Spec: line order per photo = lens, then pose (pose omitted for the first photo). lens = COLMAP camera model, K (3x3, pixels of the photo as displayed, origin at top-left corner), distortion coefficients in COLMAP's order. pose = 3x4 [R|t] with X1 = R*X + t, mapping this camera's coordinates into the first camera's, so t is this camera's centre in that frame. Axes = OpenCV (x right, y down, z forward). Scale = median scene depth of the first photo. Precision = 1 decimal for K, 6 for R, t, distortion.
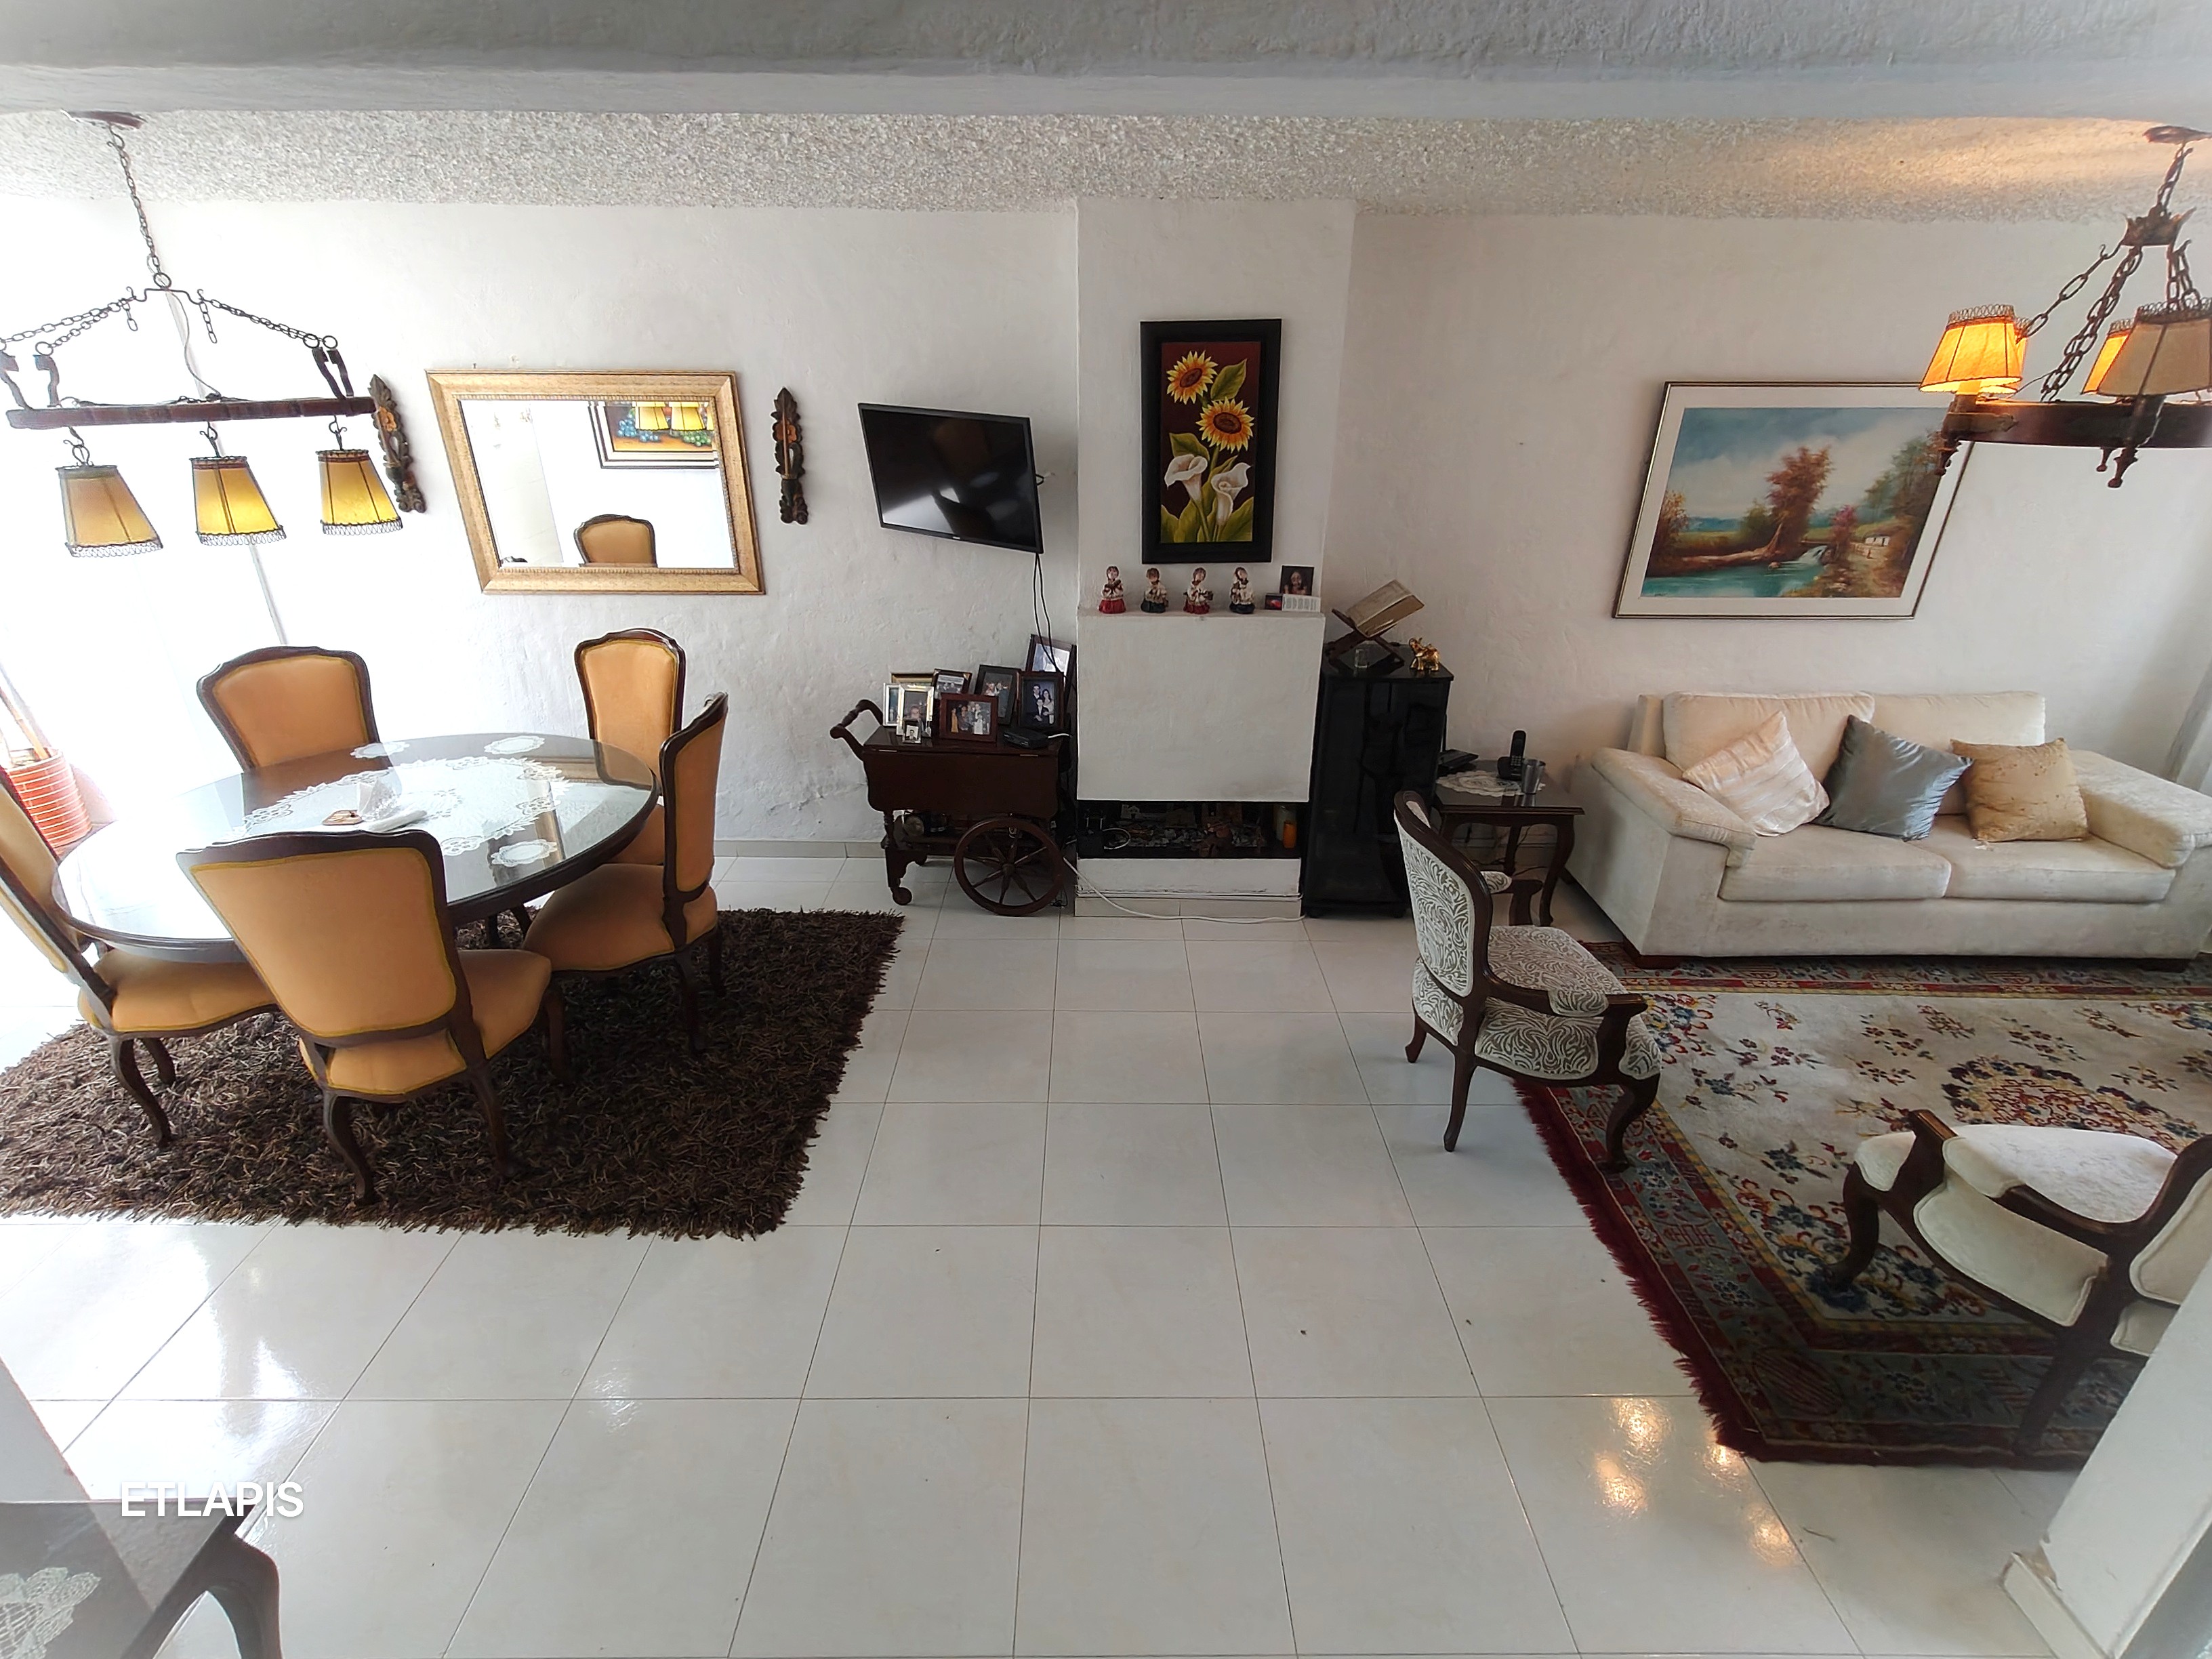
lens RADIAL K [[1032.3, 0, 1107.8], [0, 1032.3, 833.1], [0, 0, 1]] dist [-0.001129, 0.000485]
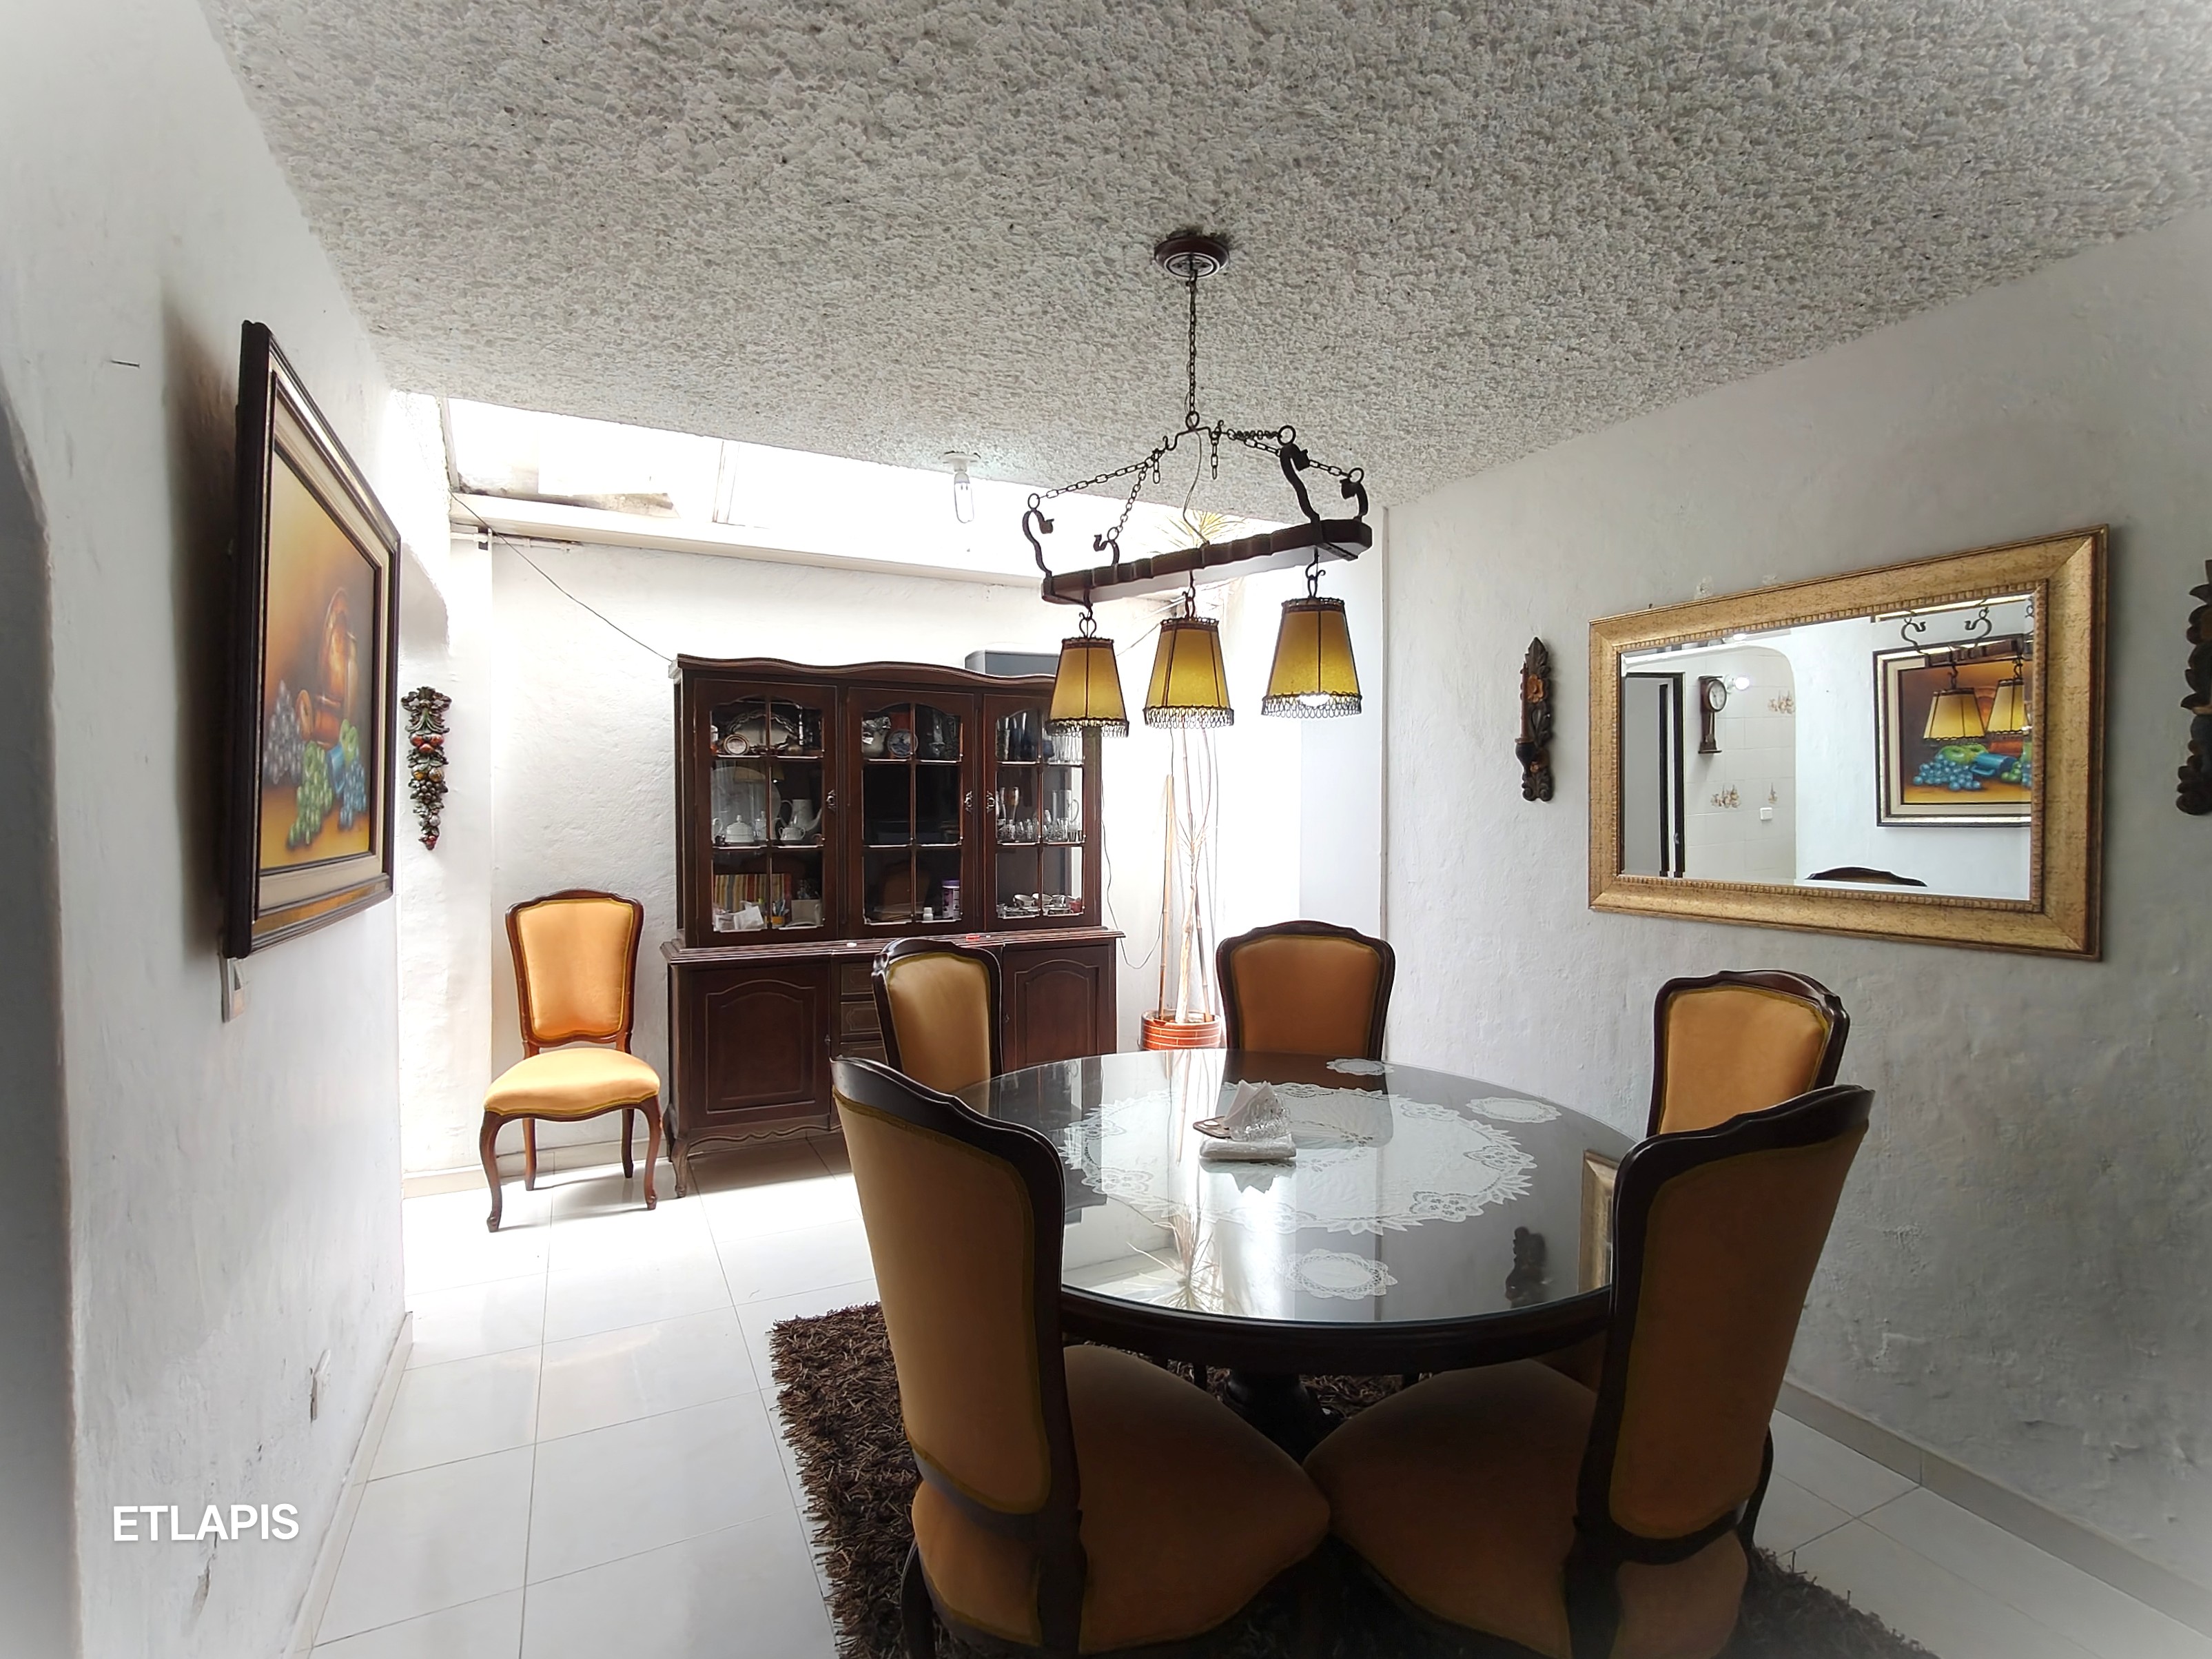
lens RADIAL K [[1049.2, 0, 1100.5], [0, 1049.2, 834.6], [0, 0, 1]] dist [0.001109, 0.000225]
pose [[0.434703, 0.019268, -0.900368, -0.112523], [-0.372911, 0.913883, -0.160486, -0.041404], [0.819738, 0.405521, 0.404453, 0.459685]]
